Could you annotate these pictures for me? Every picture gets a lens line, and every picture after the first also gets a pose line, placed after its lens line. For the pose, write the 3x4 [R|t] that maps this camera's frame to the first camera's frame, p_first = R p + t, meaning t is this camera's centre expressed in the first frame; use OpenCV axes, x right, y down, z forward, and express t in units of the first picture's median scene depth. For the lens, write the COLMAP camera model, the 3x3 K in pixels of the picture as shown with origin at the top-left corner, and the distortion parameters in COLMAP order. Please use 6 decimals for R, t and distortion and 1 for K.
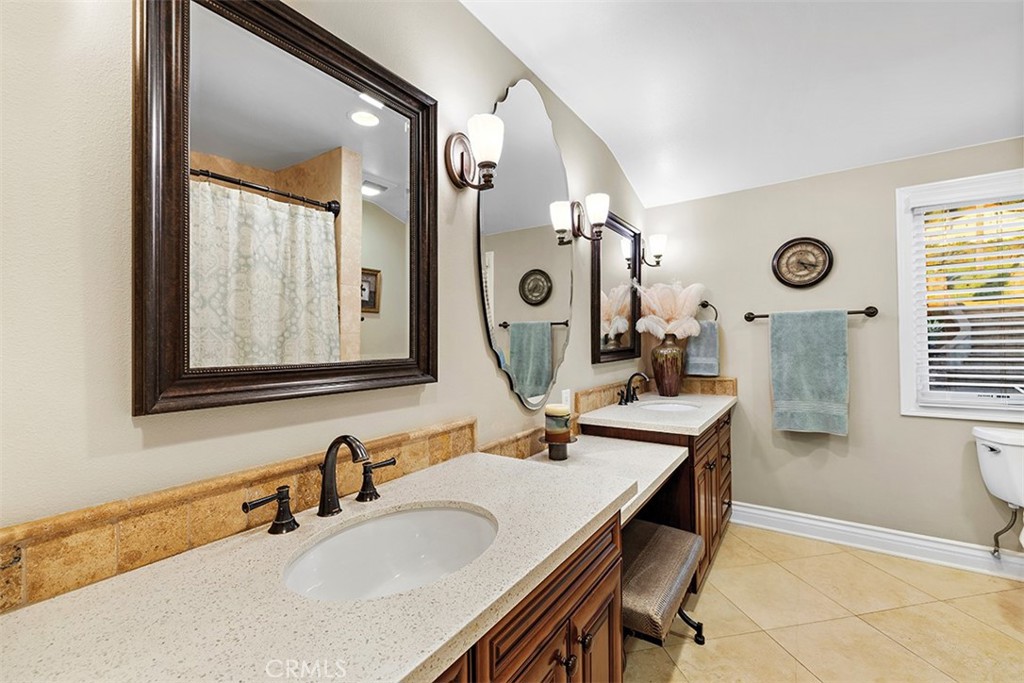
lens RADIAL K [[430.6, 0, 510.7], [0, 430.6, 339.1], [0, 0, 1]] dist [-0.000261, 0.000224]
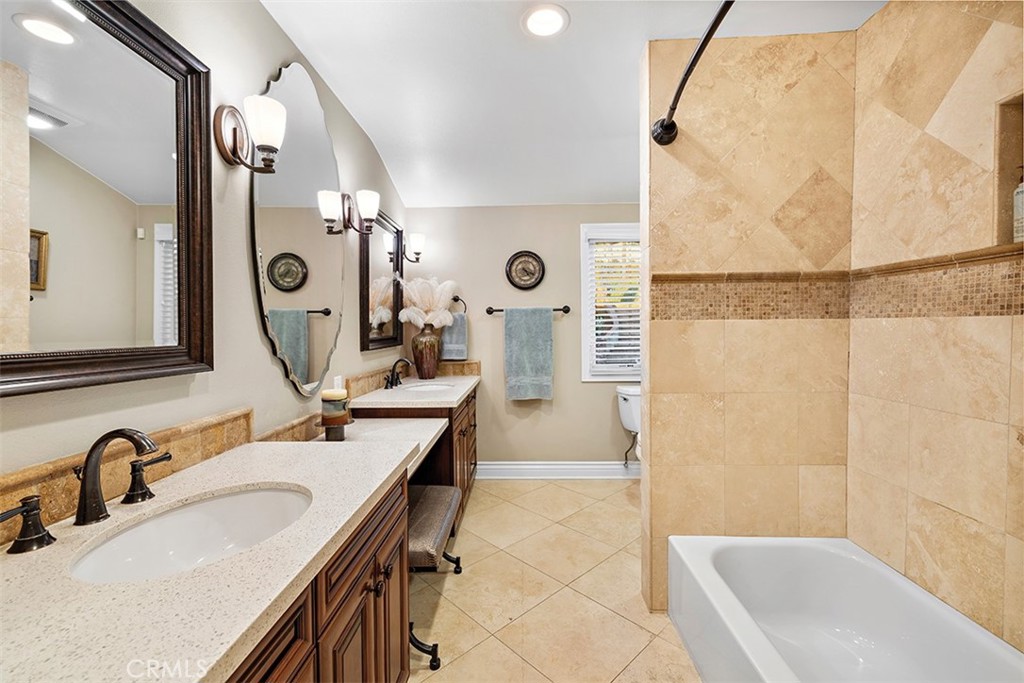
lens RADIAL K [[430.6, 0, 510.7], [0, 430.6, 339.1], [0, 0, 1]] dist [-0.000261, 0.000224]
pose [[0.840831, -0.006958, 0.541252, -0.093895], [-0.005037, 0.999774, 0.020677, 0.005822], [-0.541274, -0.020112, 0.840606, -0.103870]]
